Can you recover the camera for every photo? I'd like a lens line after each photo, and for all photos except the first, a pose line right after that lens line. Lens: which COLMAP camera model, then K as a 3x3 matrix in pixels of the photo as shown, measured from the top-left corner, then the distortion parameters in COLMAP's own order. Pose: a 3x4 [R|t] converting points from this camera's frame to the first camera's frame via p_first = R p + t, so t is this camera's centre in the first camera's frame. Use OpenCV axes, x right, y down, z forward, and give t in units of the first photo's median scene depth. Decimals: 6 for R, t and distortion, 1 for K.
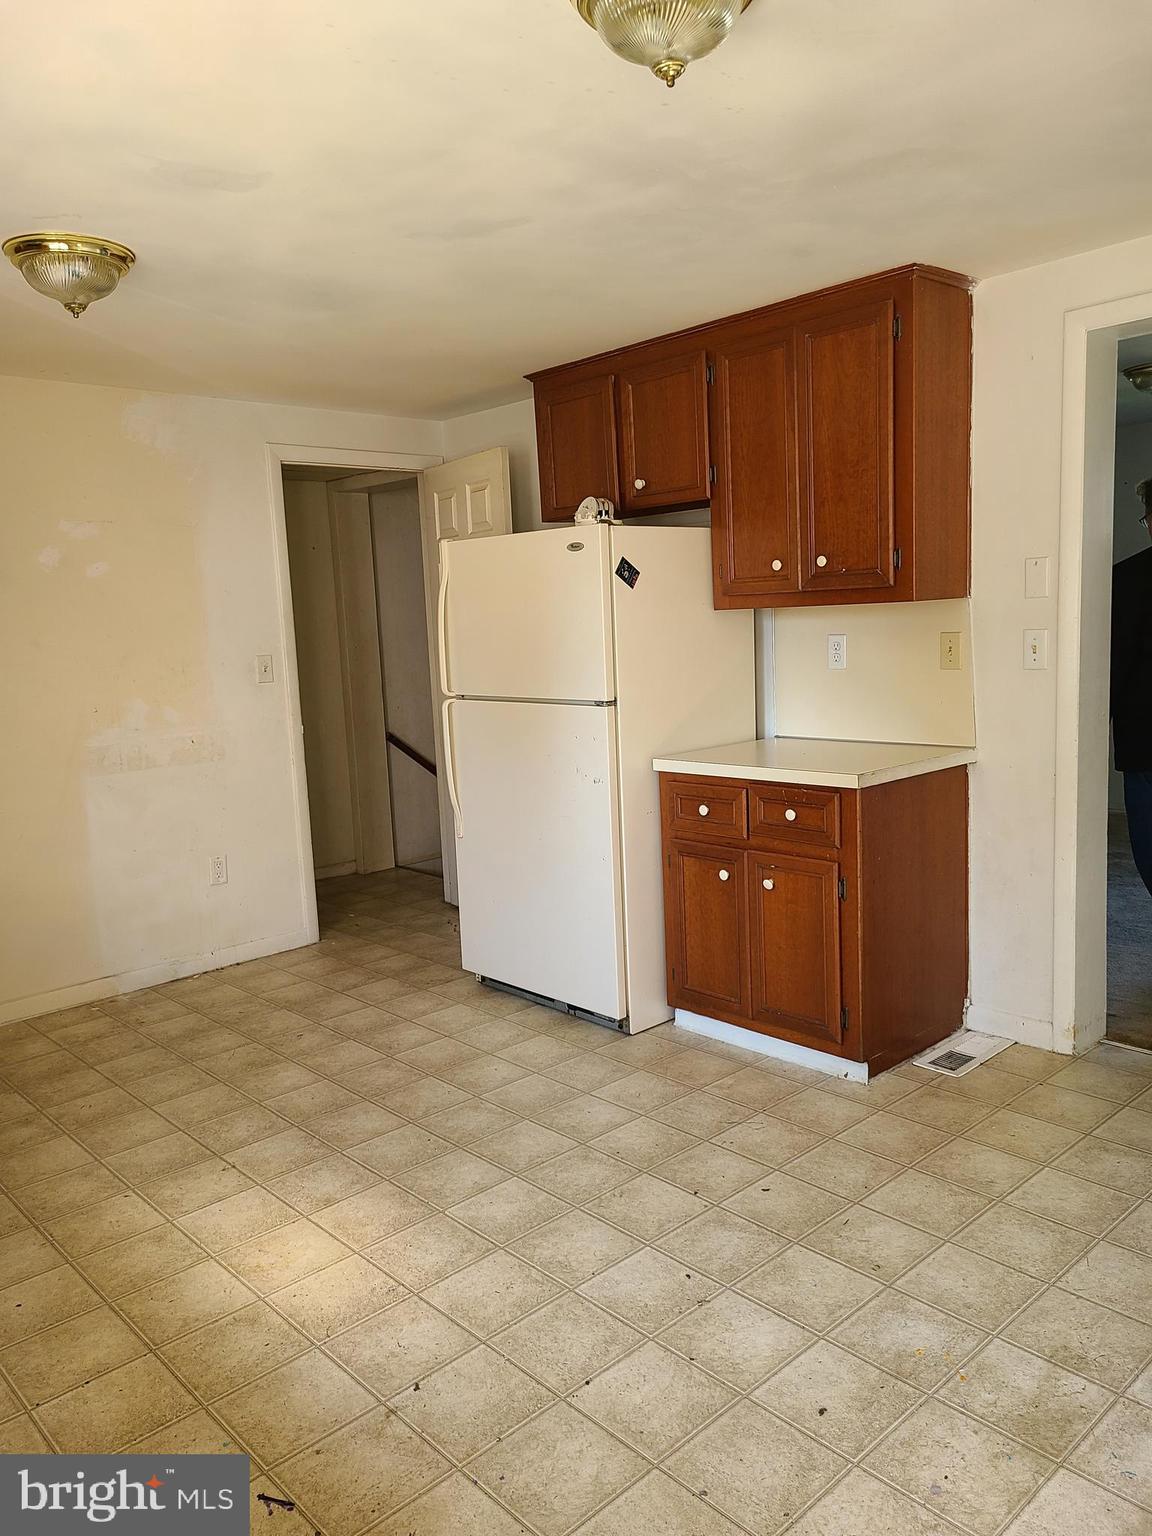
lens RADIAL K [[1155.3, 0, 574.1], [0, 1155.3, 771.9], [0, 0, 1]] dist [0.014162, -0.008292]
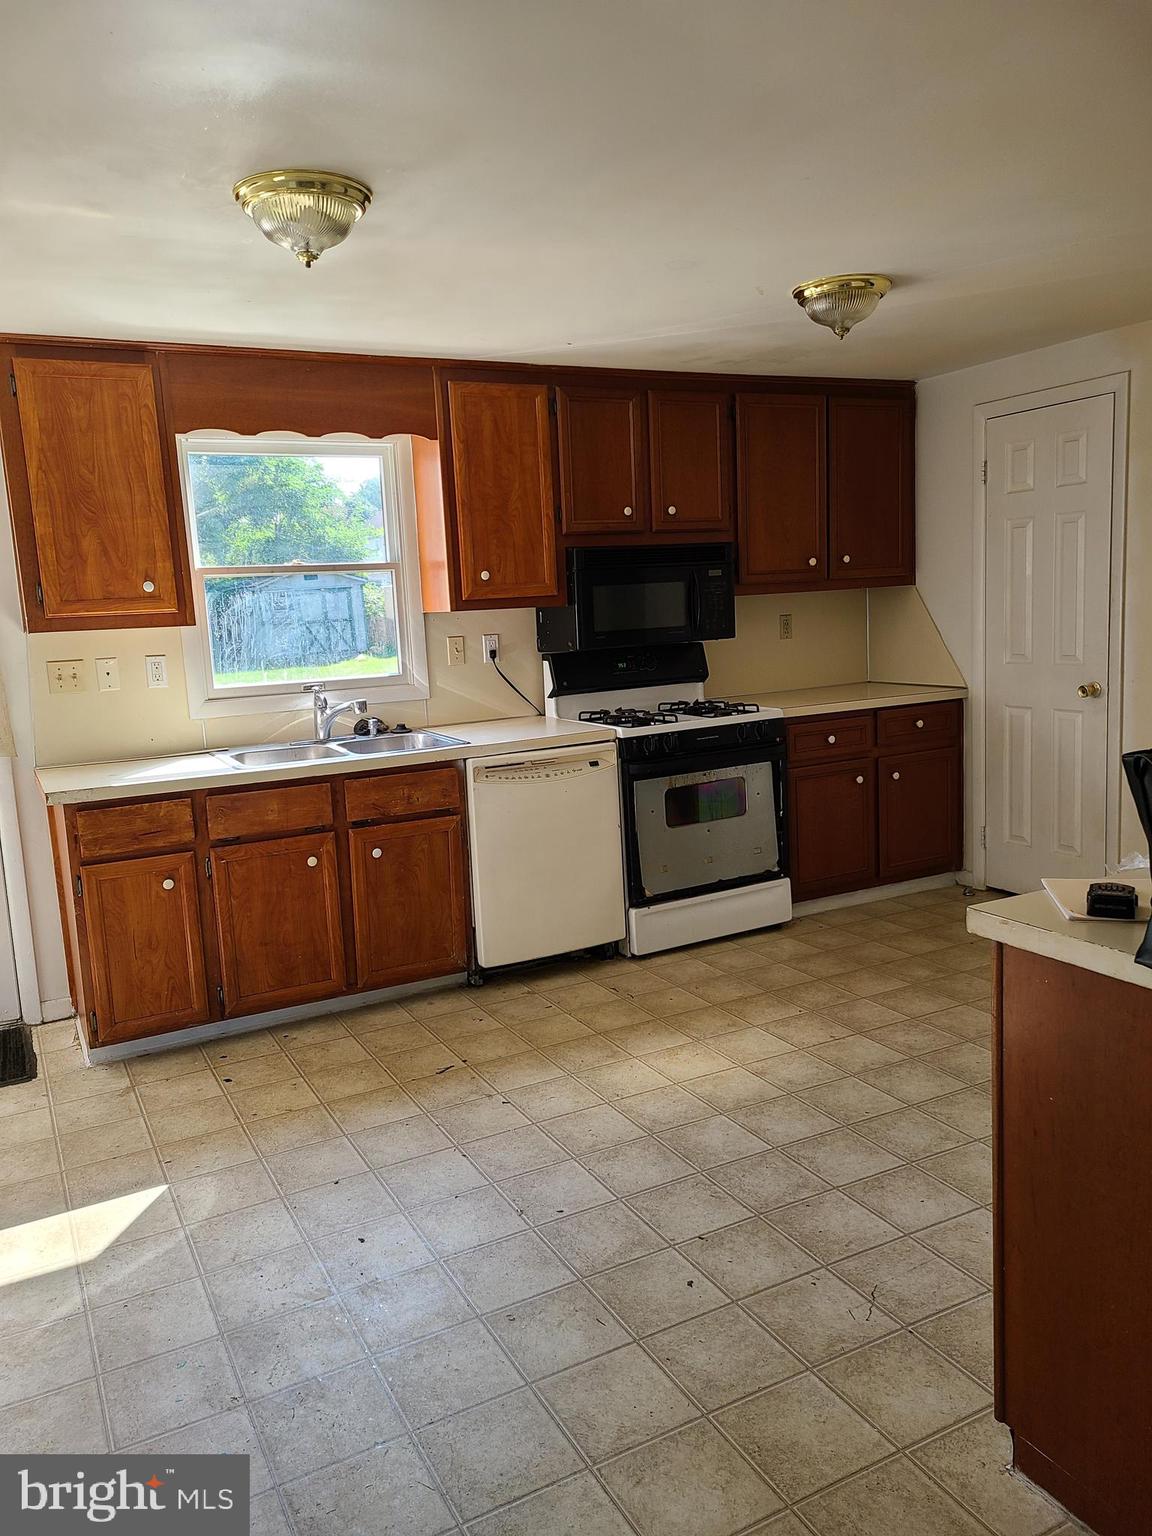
lens RADIAL K [[1155.3, 0, 572.3], [0, 1155.3, 762.8], [0, 0, 1]] dist [0.014162, -0.008292]
pose [[-0.255317, 0.204675, -0.944945, 0.965703], [-0.081532, 0.969298, 0.231979, -0.219407], [0.963414, 0.136271, -0.230791, 1.104380]]
